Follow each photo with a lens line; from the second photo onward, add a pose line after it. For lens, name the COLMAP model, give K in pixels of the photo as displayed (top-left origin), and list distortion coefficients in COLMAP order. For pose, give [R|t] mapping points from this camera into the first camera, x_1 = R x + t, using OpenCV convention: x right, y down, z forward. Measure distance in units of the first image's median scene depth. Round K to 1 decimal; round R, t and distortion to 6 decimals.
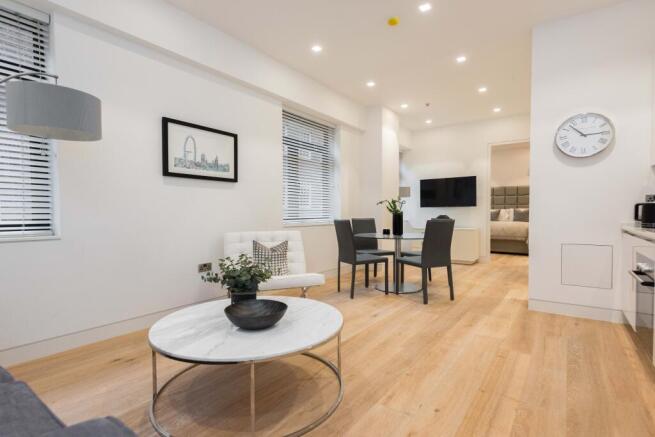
lens RADIAL K [[342.5, 0, 316.2], [0, 342.5, 217.6], [0, 0, 1]] dist [0.000084, -0.000175]
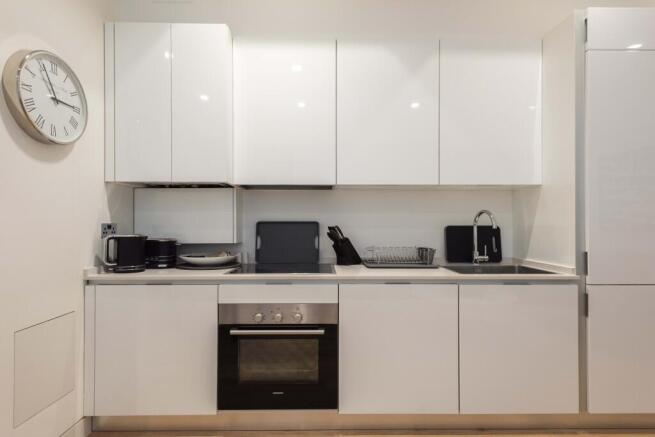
lens RADIAL K [[354.3, 0, 327.1], [0, 354.3, 220.6], [0, 0, 1]] dist [0.014974, -0.000848]
pose [[-0.601610, 0.004381, 0.798778, 0.089847], [0.011707, 0.999926, 0.003333, -0.042249], [-0.798704, 0.011357, -0.601617, 0.671709]]
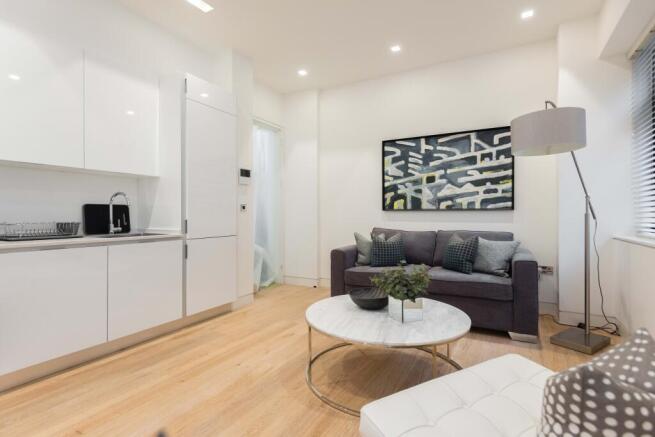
lens RADIAL K [[342.5, 0, 316.2], [0, 342.5, 217.6], [0, 0, 1]] dist [0.000084, -0.000175]
pose [[-0.992835, 0.000833, -0.119492, 0.072580], [-0.001650, 0.999785, 0.020677, -0.021602], [0.119483, 0.020726, -0.992620, 0.849315]]
